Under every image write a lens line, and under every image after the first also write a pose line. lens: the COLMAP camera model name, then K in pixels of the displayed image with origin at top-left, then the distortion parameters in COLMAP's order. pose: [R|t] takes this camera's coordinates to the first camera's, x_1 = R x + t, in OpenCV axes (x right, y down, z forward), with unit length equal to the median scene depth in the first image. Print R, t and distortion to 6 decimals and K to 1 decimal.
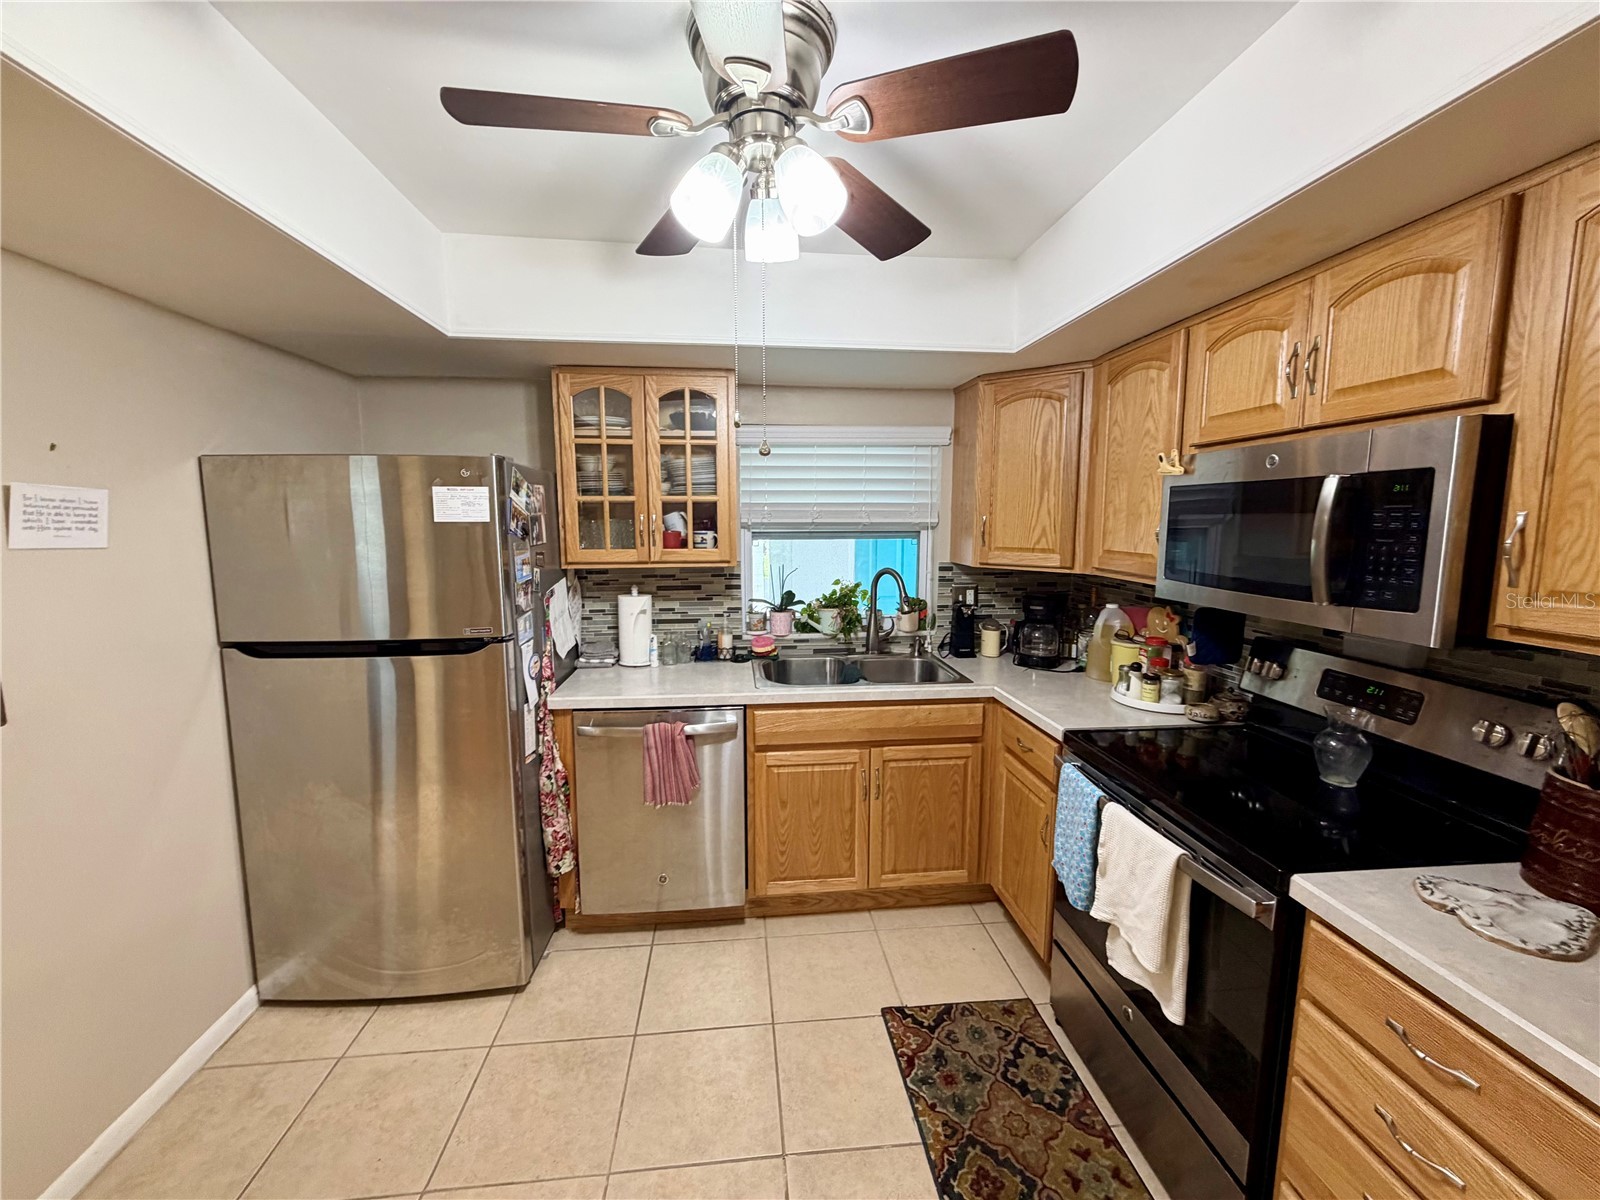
lens RADIAL K [[639.0, 0, 792.7], [0, 639.0, 599.0], [0, 0, 1]] dist [0.000859, 0.000129]
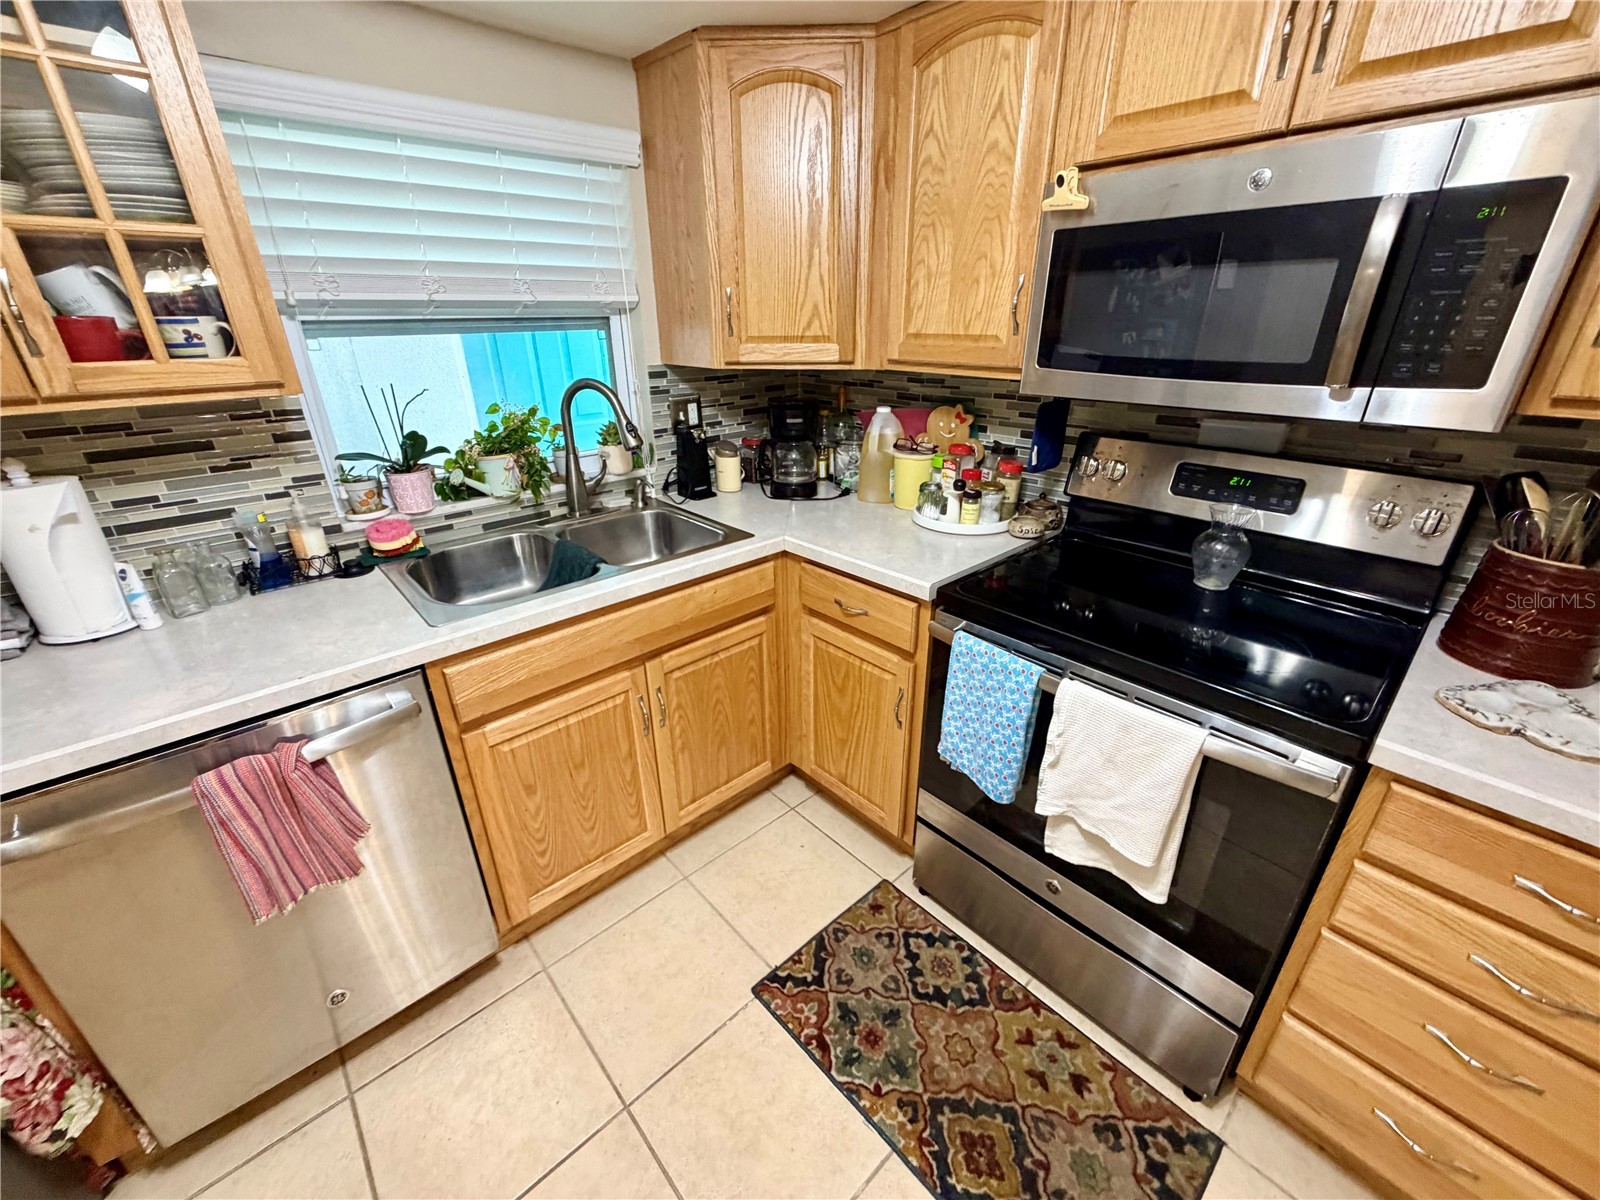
lens RADIAL K [[639.0, 0, 794.7], [0, 639.0, 599.0], [0, 0, 1]] dist [0.000859, 0.000129]
pose [[0.802060, -0.250367, 0.542232, -0.097960], [0.085398, 0.946639, 0.310776, -0.024565], [-0.591106, -0.202955, 0.780642, 0.400598]]
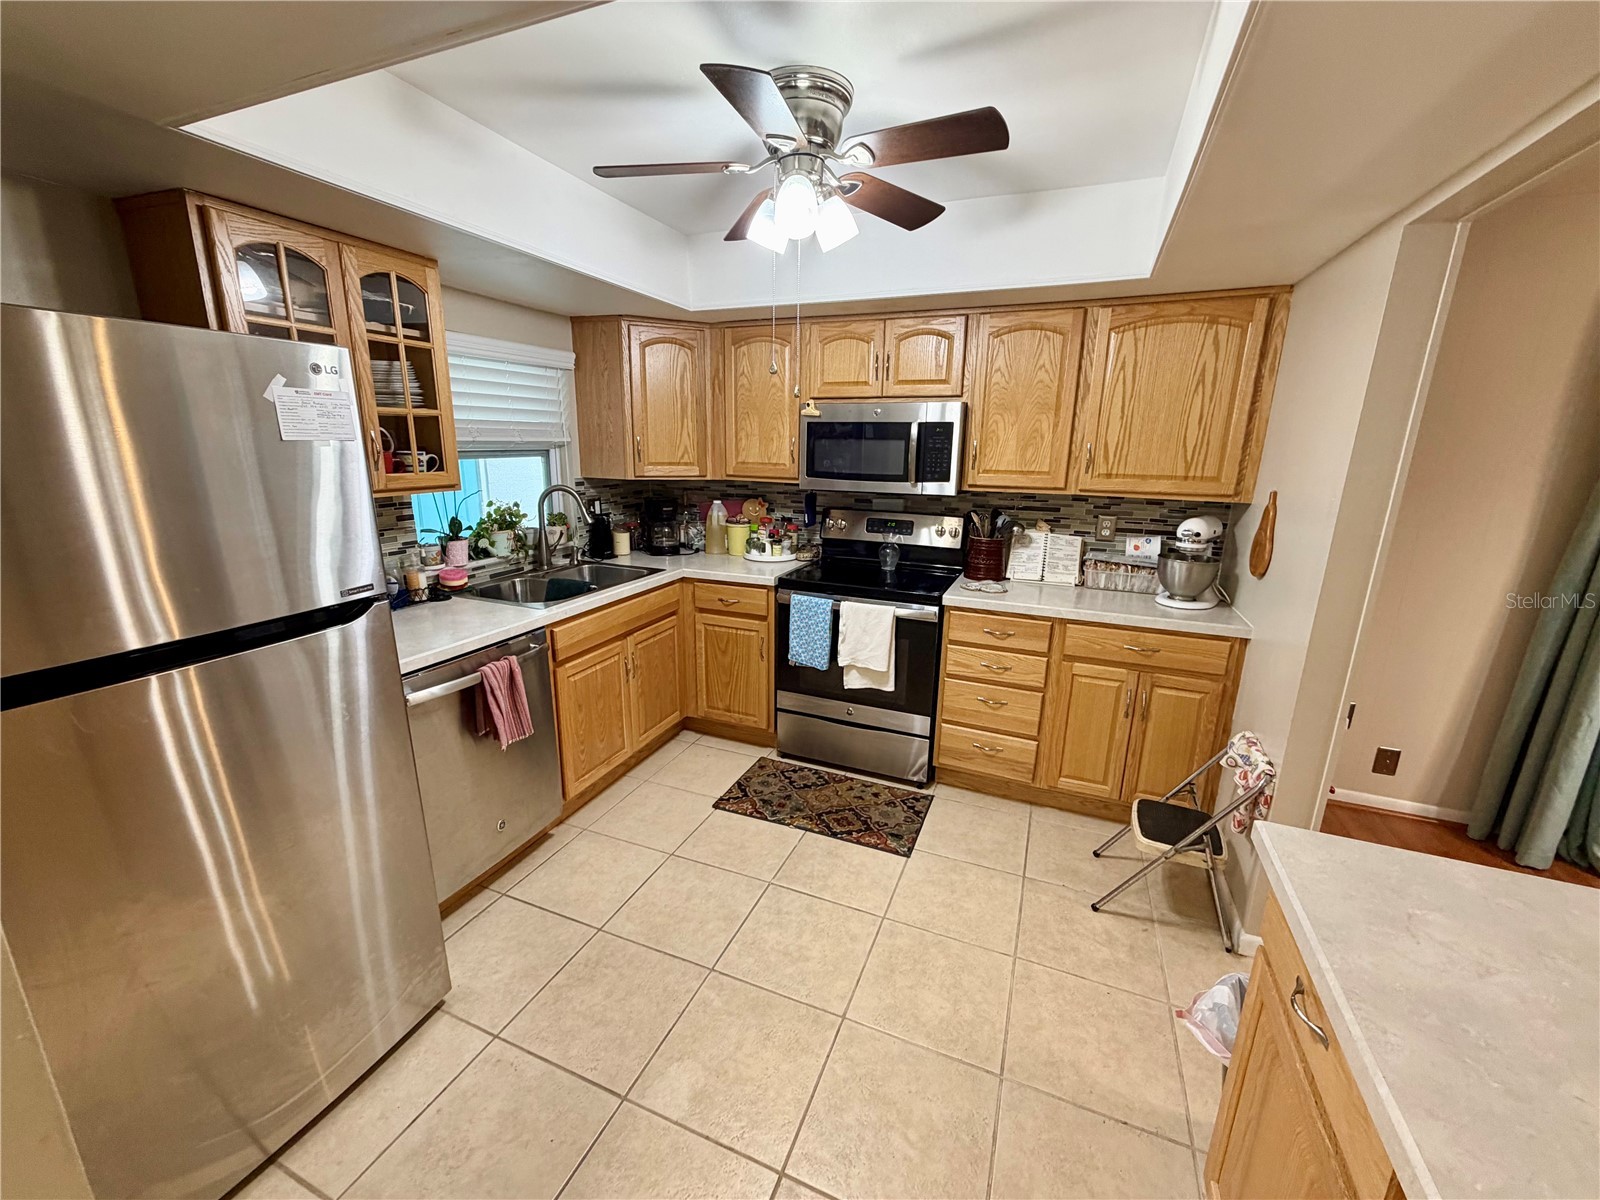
lens RADIAL K [[639.0, 0, 792.0], [0, 639.0, 599.1], [0, 0, 1]] dist [0.000859, 0.000129]
pose [[0.476599, -0.206278, 0.854577, -0.729002], [0.097235, 0.978487, 0.181960, -0.021505], [-0.873727, -0.003627, 0.486403, 0.158584]]
